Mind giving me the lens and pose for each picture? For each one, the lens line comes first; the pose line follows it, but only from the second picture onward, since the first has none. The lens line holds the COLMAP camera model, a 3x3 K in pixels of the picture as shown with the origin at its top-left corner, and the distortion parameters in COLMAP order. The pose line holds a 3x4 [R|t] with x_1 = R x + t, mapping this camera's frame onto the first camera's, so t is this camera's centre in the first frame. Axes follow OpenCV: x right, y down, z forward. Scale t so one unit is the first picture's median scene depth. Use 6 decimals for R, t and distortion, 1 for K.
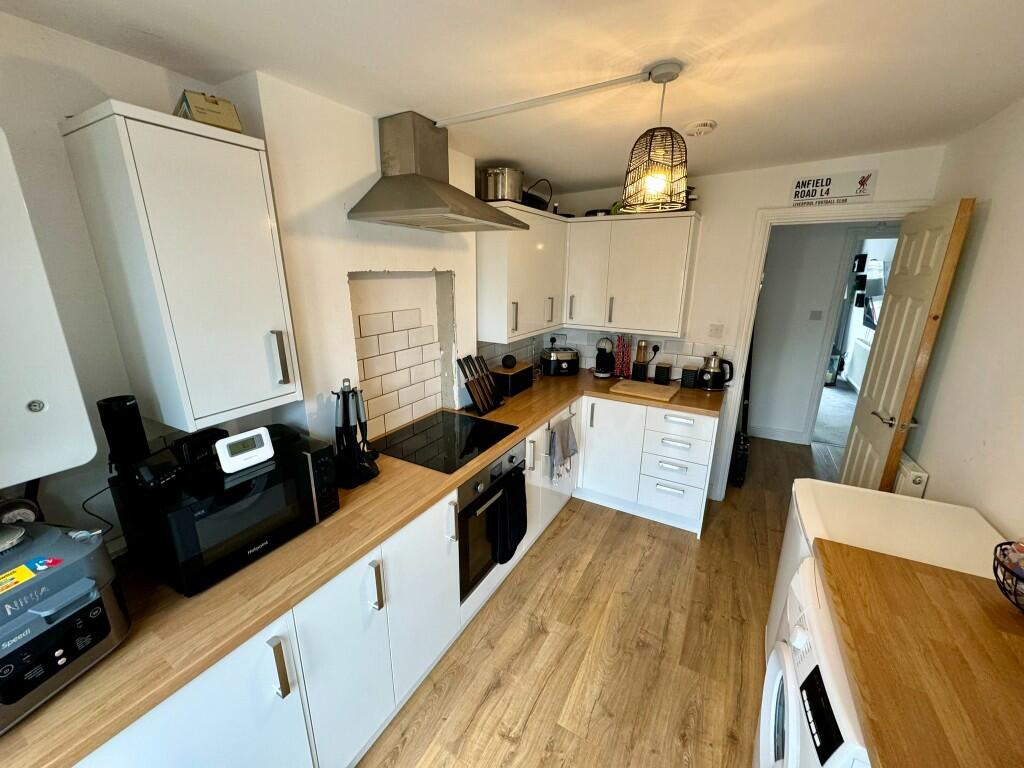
lens RADIAL K [[401.0, 0, 512.0], [0, 401.0, 384.0], [0, 0, 1]] dist [-0.000291, -0.000019]
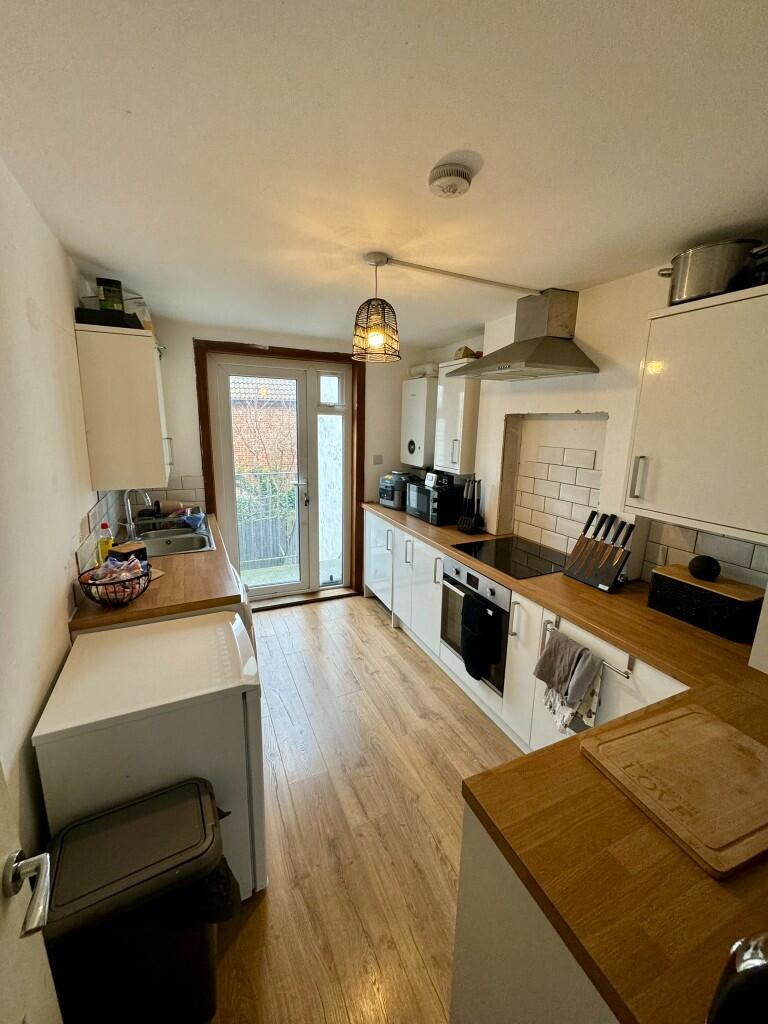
lens RADIAL K [[401.0, 0, 384.0], [0, 401.0, 512.0], [0, 0, 1]] dist [-0.000291, -0.000019]
pose [[-0.583032, 0.166231, -0.795261, 0.969165], [-0.235318, 0.902335, 0.361132, -0.312126], [0.777624, 0.397691, -0.486973, 1.238239]]
